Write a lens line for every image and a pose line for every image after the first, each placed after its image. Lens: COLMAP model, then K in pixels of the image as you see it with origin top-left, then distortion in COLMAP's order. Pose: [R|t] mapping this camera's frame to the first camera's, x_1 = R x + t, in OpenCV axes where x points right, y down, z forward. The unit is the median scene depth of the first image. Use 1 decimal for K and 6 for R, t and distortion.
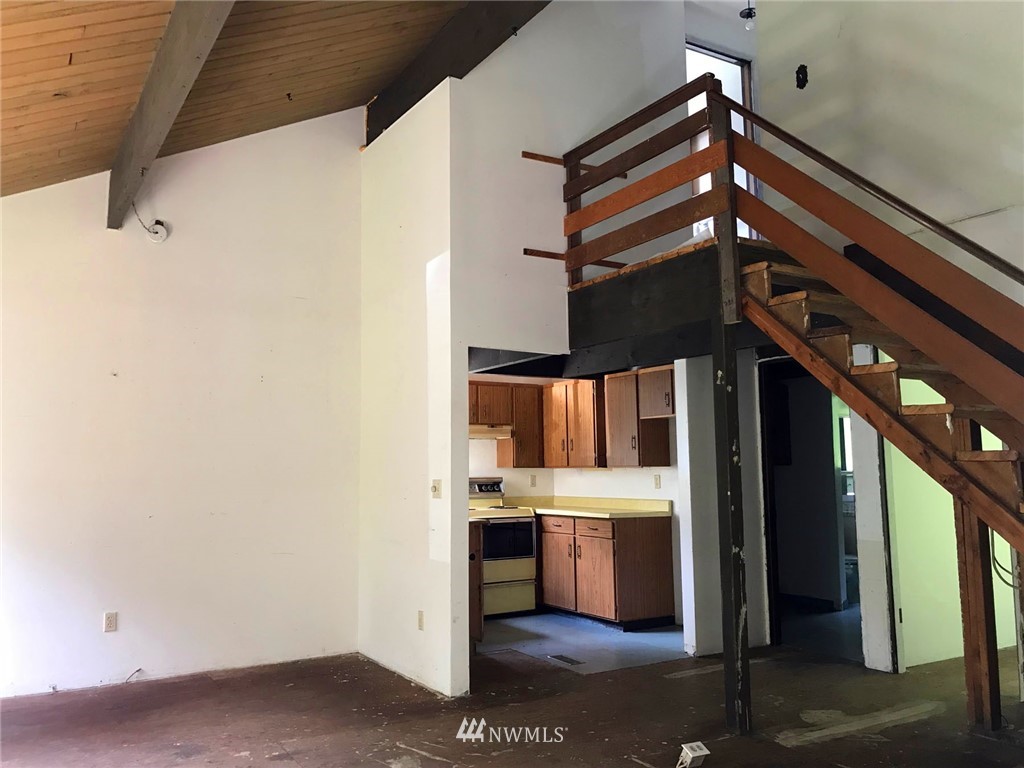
lens RADIAL K [[833.8, 0, 511.2], [0, 833.8, 383.9], [0, 0, 1]] dist [0.002762, -0.005146]
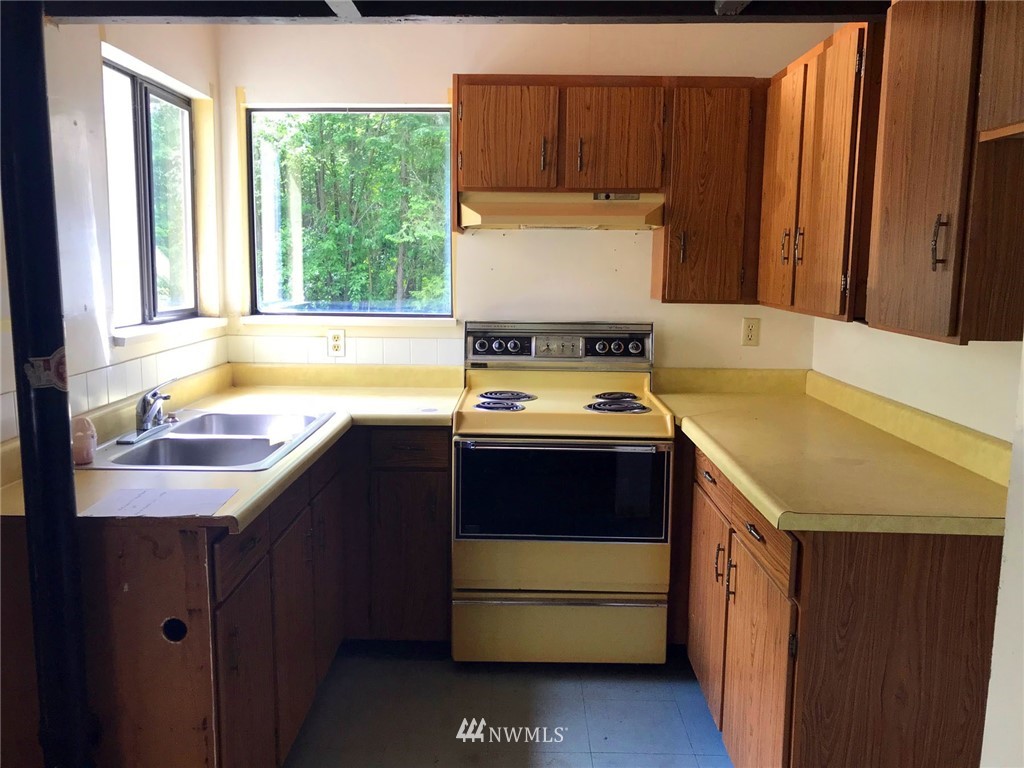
lens RADIAL K [[833.8, 0, 511.5], [0, 833.8, 380.7], [0, 0, 1]] dist [0.002762, -0.005146]
pose [[0.849259, 0.094289, -0.519489, 0.150071], [0.034343, 0.971975, 0.232560, 0.042319], [0.526858, -0.215345, 0.822221, 0.628452]]
